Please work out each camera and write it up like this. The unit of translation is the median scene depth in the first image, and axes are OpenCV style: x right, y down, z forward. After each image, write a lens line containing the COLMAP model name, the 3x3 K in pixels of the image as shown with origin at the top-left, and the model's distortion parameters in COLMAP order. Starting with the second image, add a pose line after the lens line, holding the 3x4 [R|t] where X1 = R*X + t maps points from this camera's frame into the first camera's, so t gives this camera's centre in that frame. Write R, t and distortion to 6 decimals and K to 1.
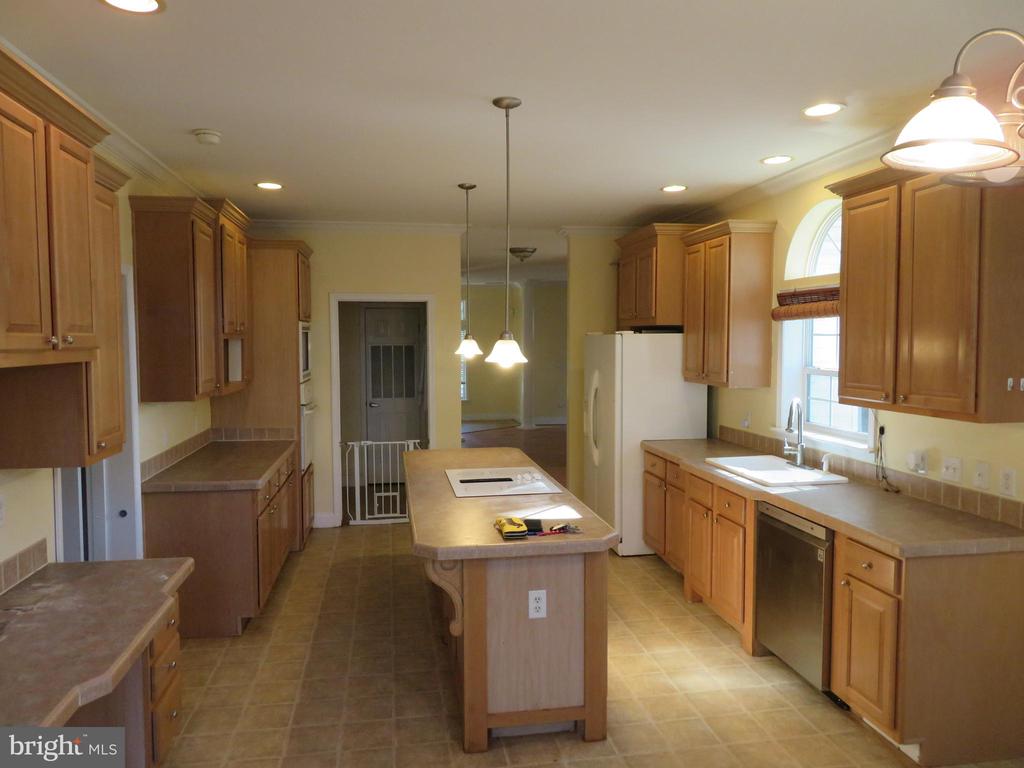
lens RADIAL K [[749.1, 0, 512.0], [0, 749.1, 384.0], [0, 0, 1]] dist [0.049449, 0.001377]
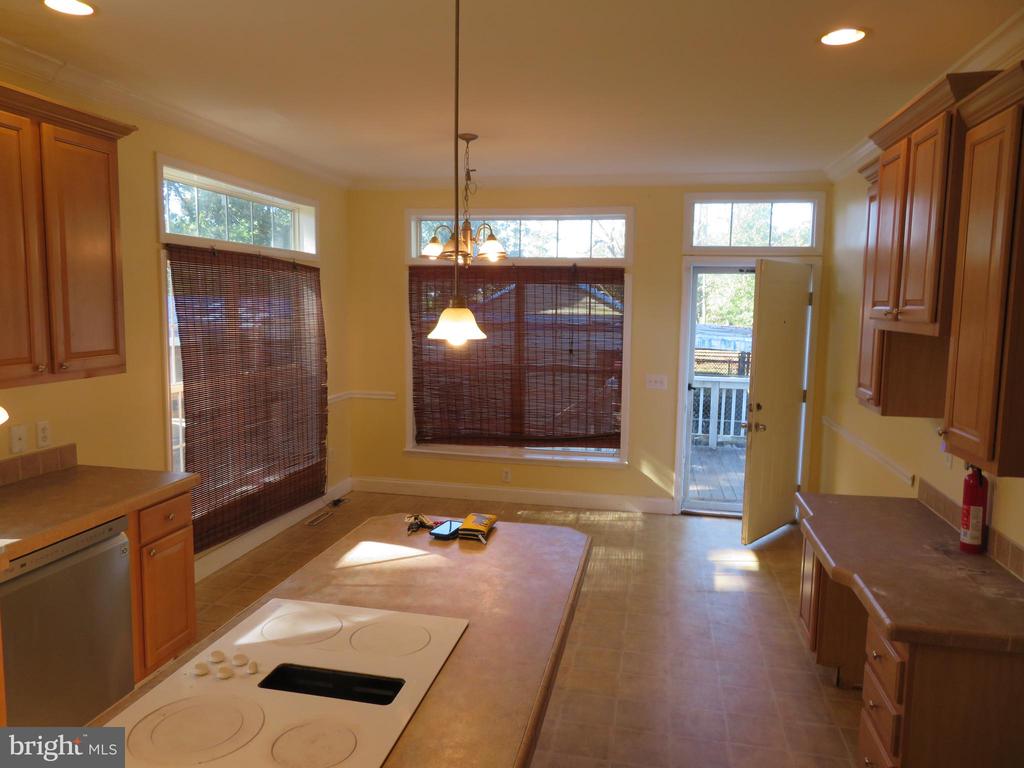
lens RADIAL K [[749.1, 0, 512.0], [0, 749.1, 384.0], [0, 0, 1]] dist [0.049449, 0.001377]
pose [[-0.919080, -0.053186, 0.390464, -0.396758], [0.002305, 0.990108, 0.140290, -0.104838], [-0.394063, 0.129838, -0.909866, 1.923982]]
